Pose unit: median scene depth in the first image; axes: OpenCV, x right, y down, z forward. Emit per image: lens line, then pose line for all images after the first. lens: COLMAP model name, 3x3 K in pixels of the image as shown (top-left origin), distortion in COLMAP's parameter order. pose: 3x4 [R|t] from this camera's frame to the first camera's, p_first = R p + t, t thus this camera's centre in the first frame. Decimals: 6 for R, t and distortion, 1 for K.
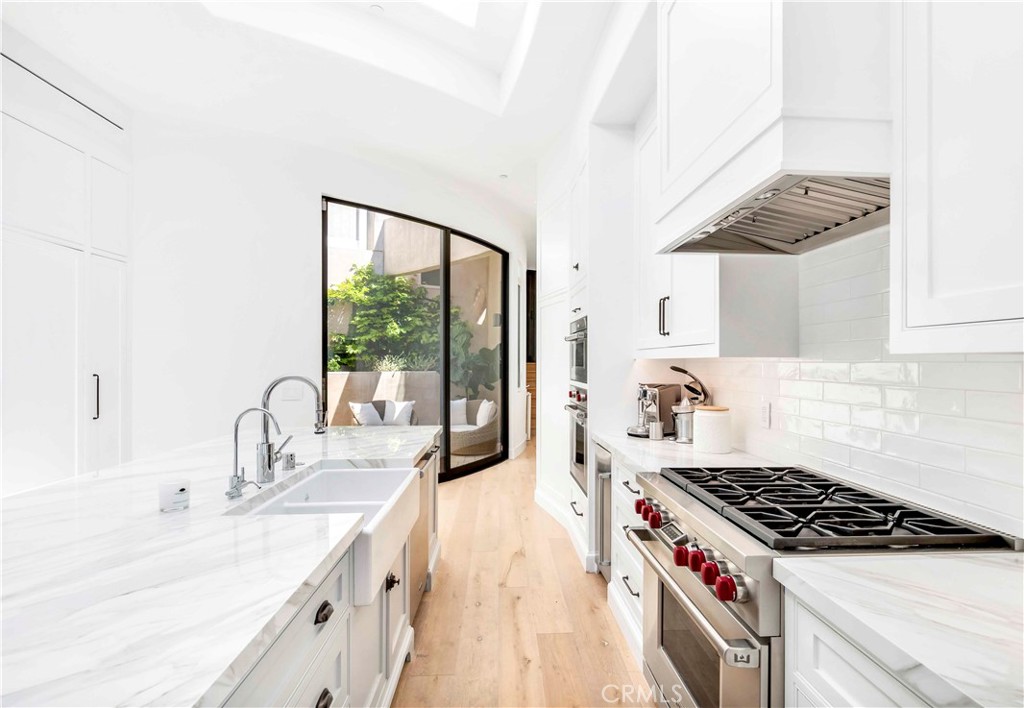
lens RADIAL K [[509.9, 0, 513.6], [0, 509.9, 356.9], [0, 0, 1]] dist [0.004878, 0.000035]
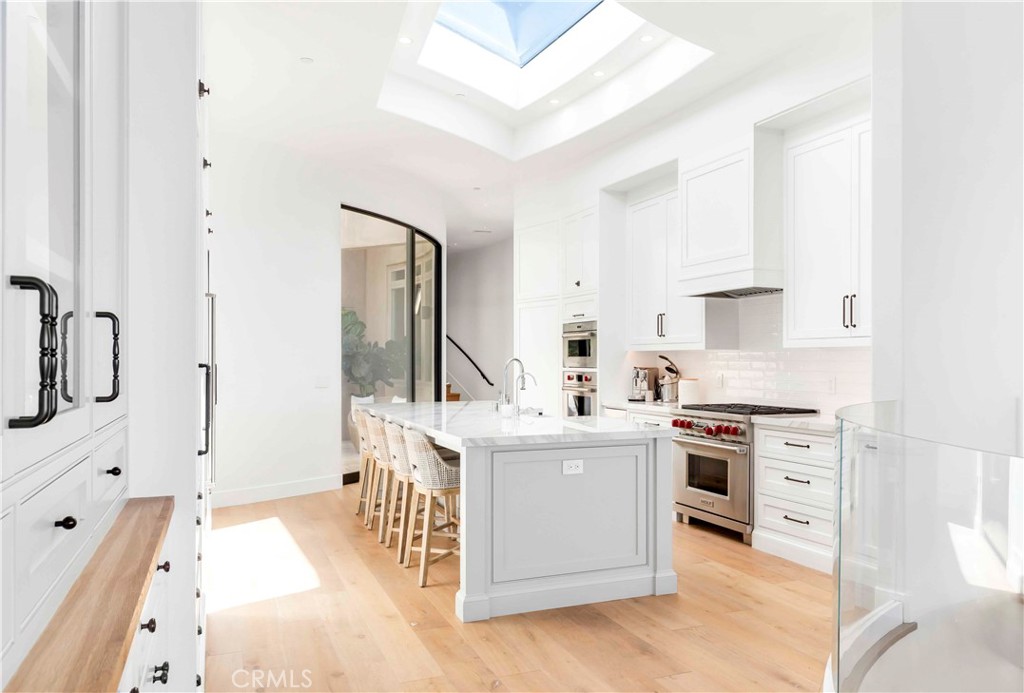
lens RADIAL K [[752.6, 0, 511.8], [0, 752.6, 351.2], [0, 0, 1]] dist [-0.006132, -0.000325]
pose [[0.945009, 0.001258, 0.327041, -0.894212], [-0.000710, 0.999998, -0.001796, 0.009535], [-0.327042, 0.001465, 0.945009, -1.073577]]
